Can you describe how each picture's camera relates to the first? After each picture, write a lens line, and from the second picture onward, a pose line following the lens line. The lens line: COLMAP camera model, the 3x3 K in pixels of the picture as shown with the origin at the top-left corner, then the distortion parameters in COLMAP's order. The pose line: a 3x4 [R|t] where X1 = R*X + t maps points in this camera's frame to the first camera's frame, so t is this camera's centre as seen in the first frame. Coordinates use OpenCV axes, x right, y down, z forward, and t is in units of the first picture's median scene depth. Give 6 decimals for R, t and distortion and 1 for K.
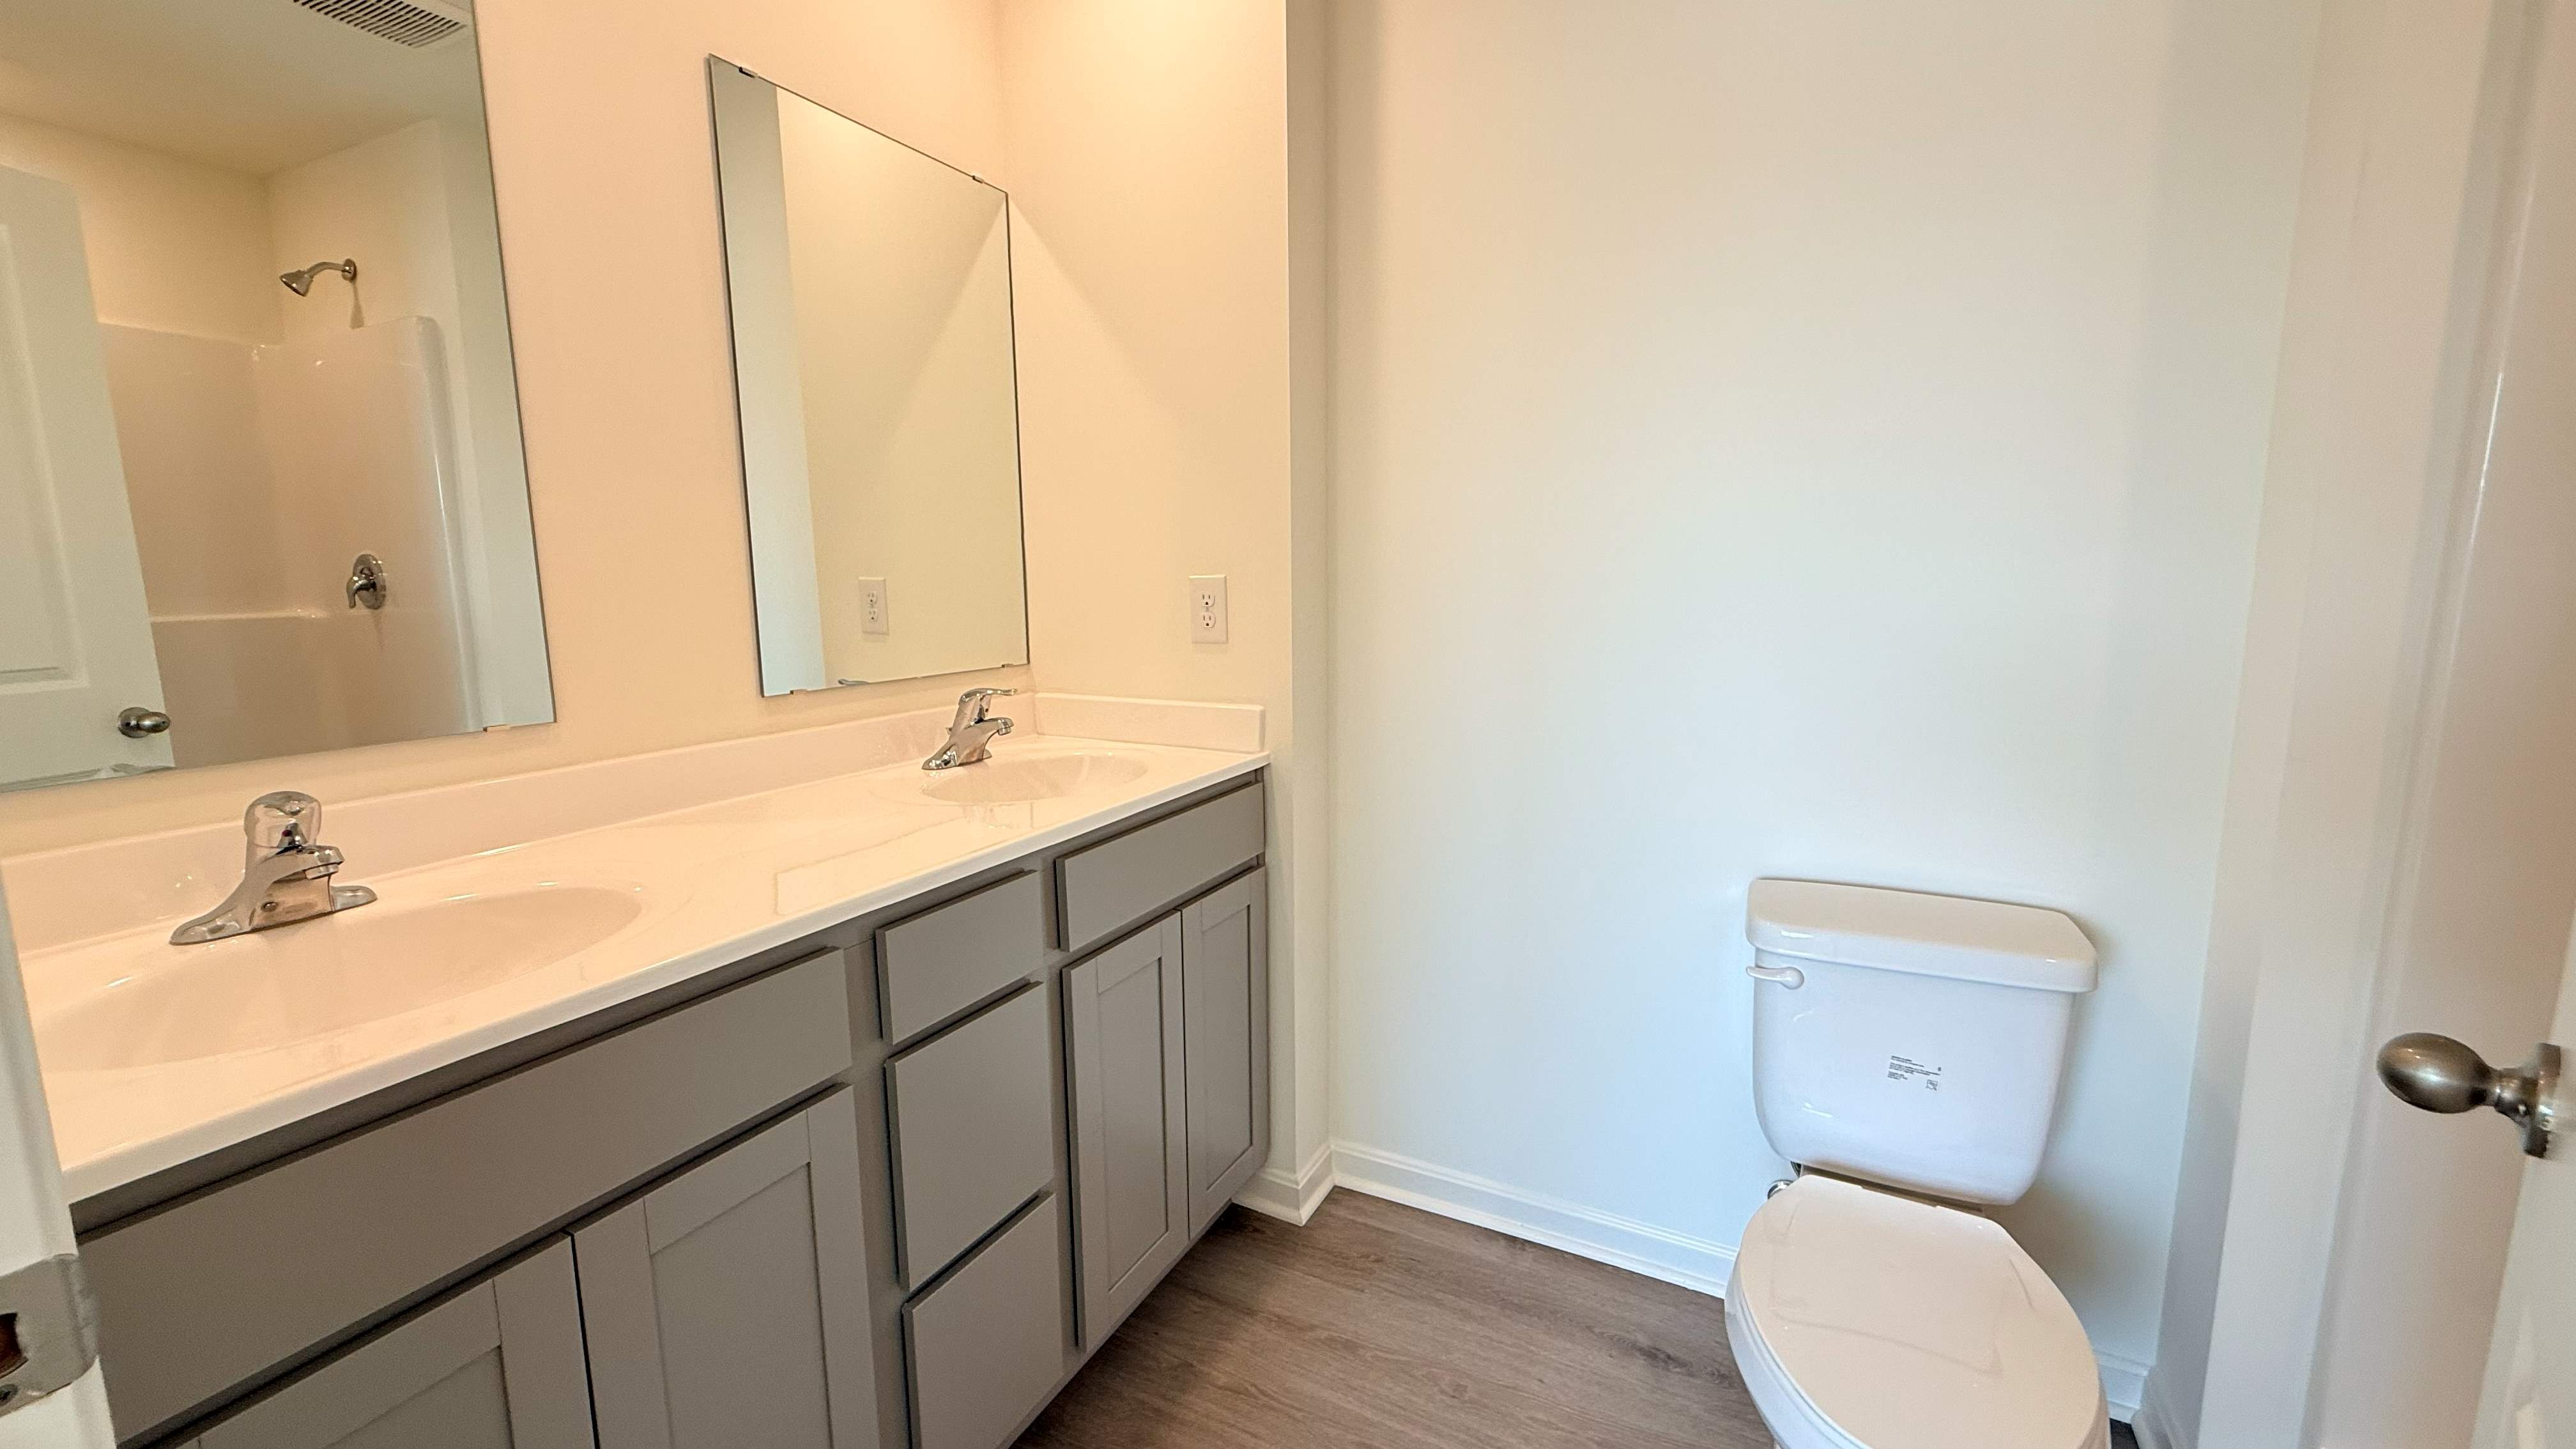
lens RADIAL K [[1024.7, 0, 1273.1], [0, 1024.7, 729.2], [0, 0, 1]] dist [0.001577, 0.000077]
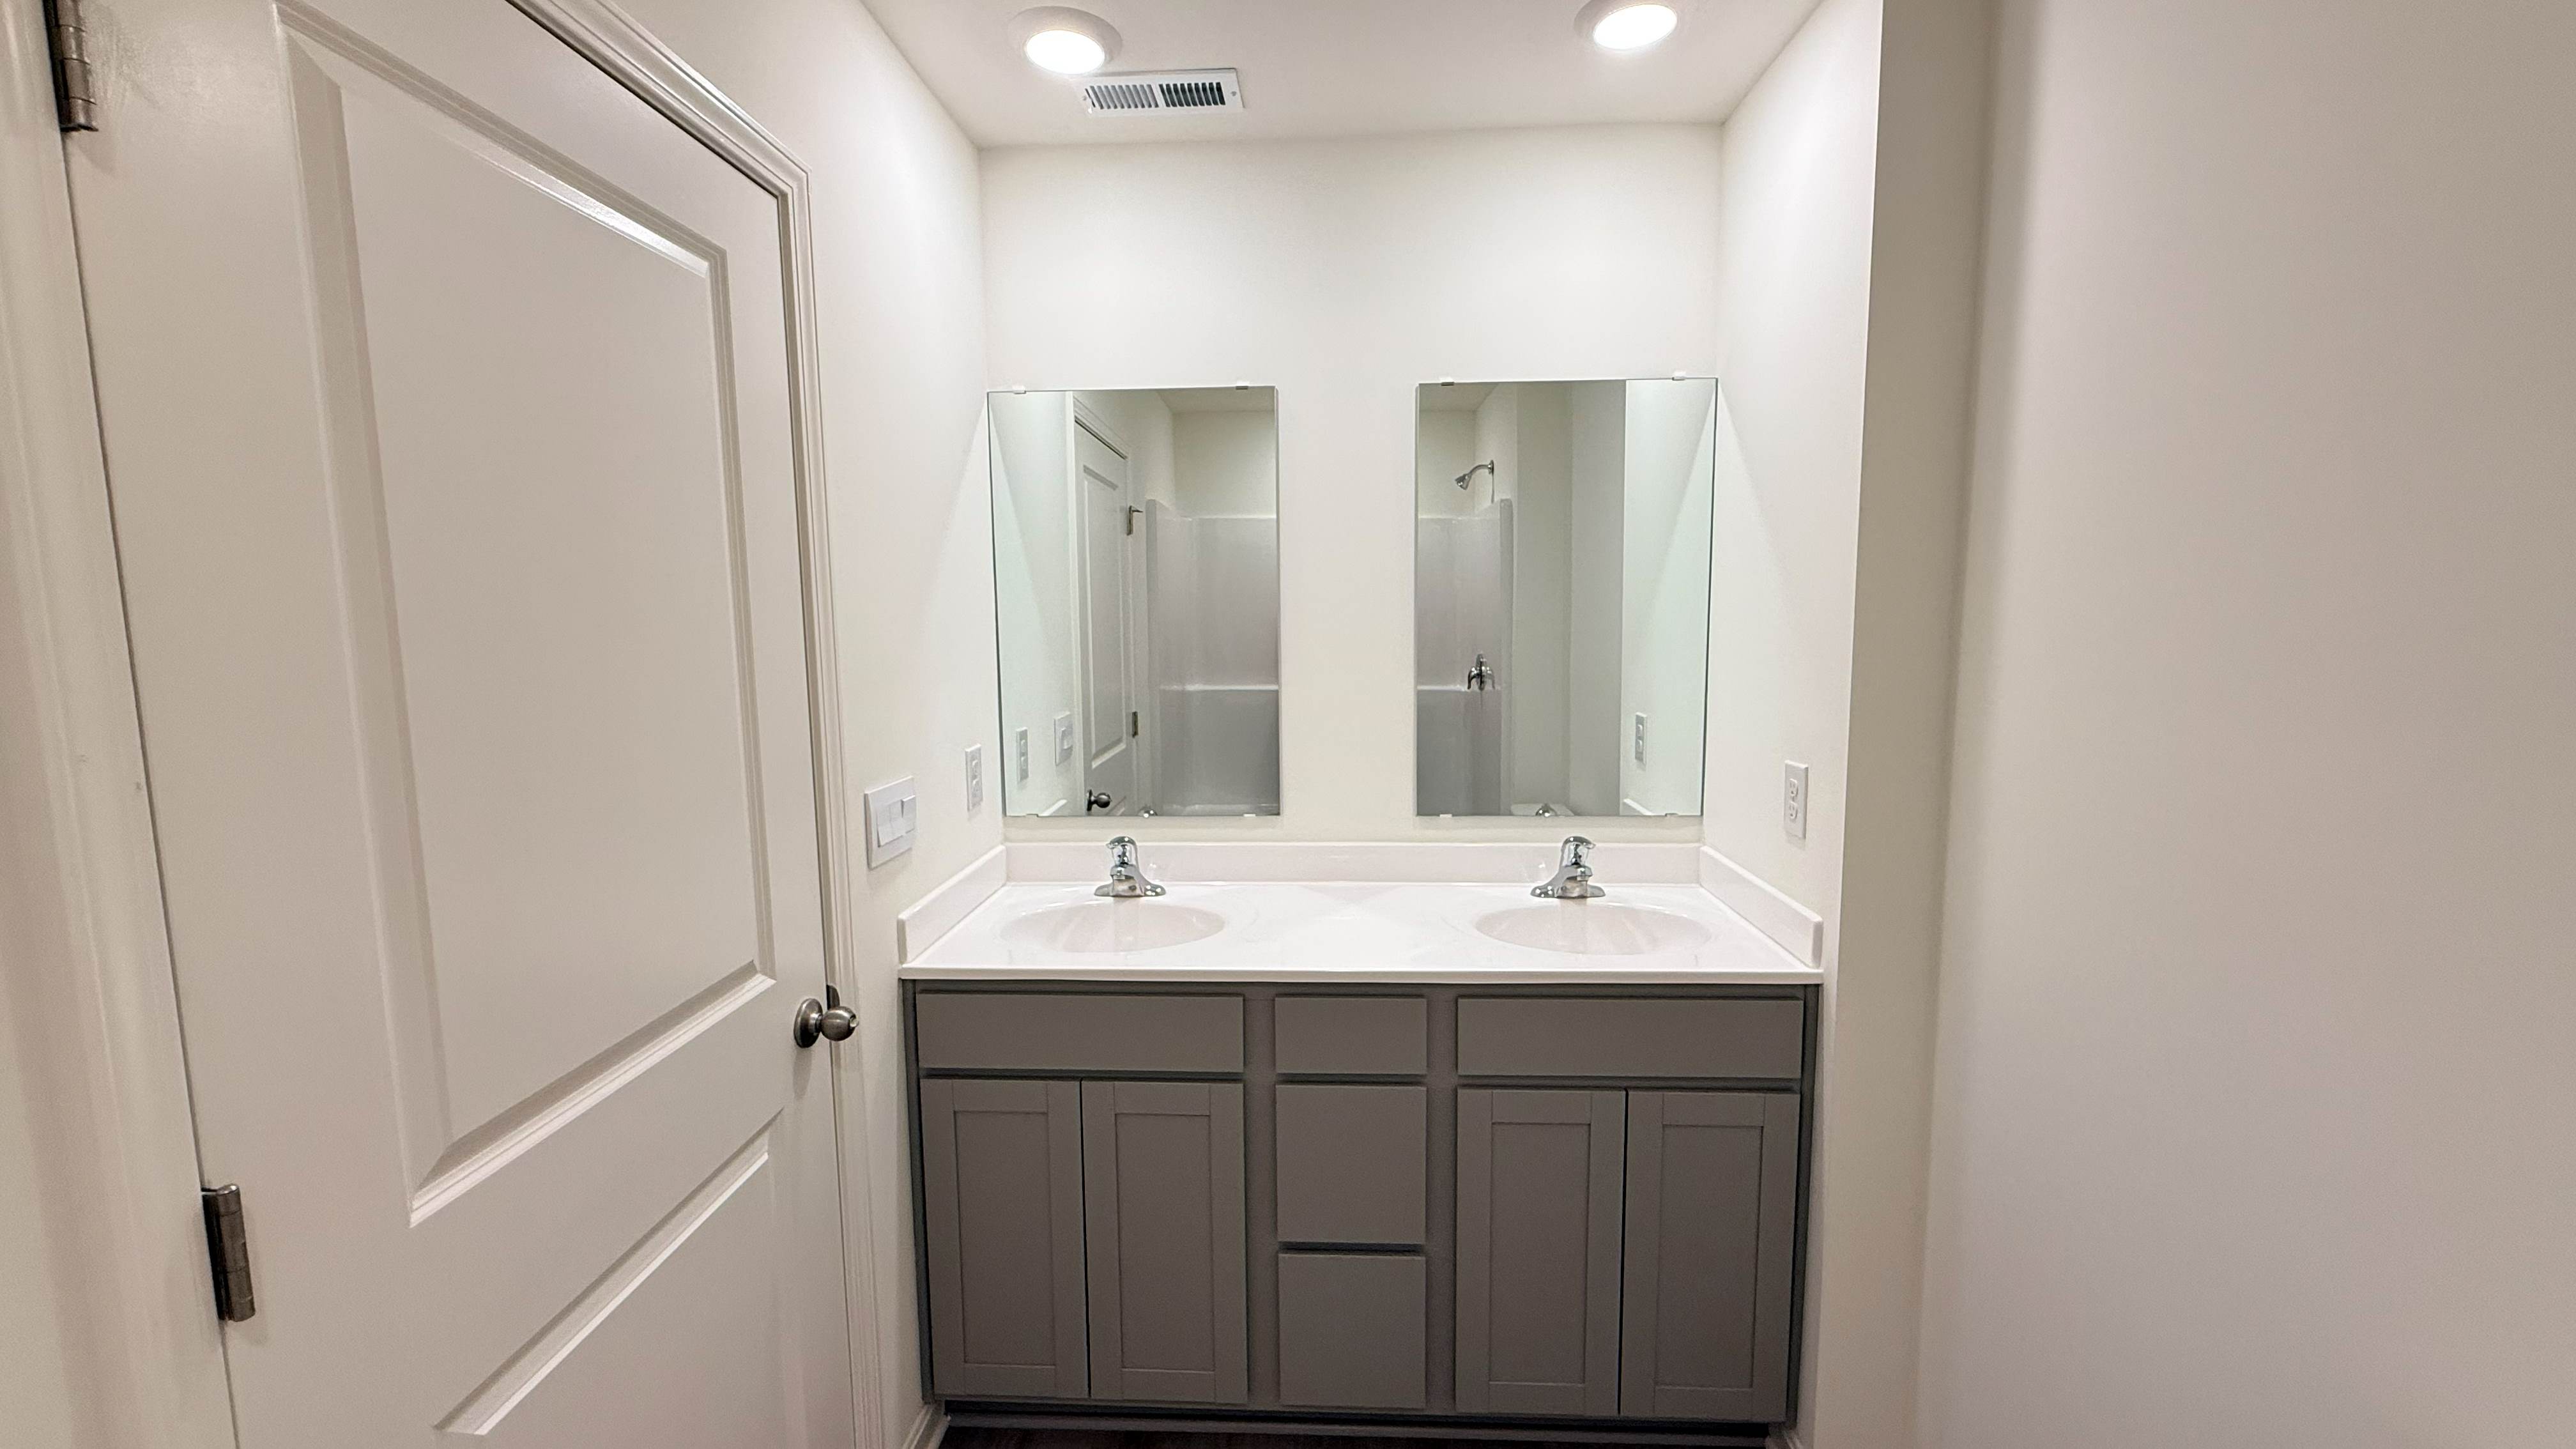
lens RADIAL K [[1020.4, 0, 1288.0], [0, 1020.4, 724.5], [0, 0, 1]] dist [0.001325, 0.000051]
pose [[0.422508, 0.102519, -0.900542, 0.574870], [-0.131258, 0.990029, 0.051124, -0.172634], [0.896804, 0.096603, 0.431752, 0.184232]]
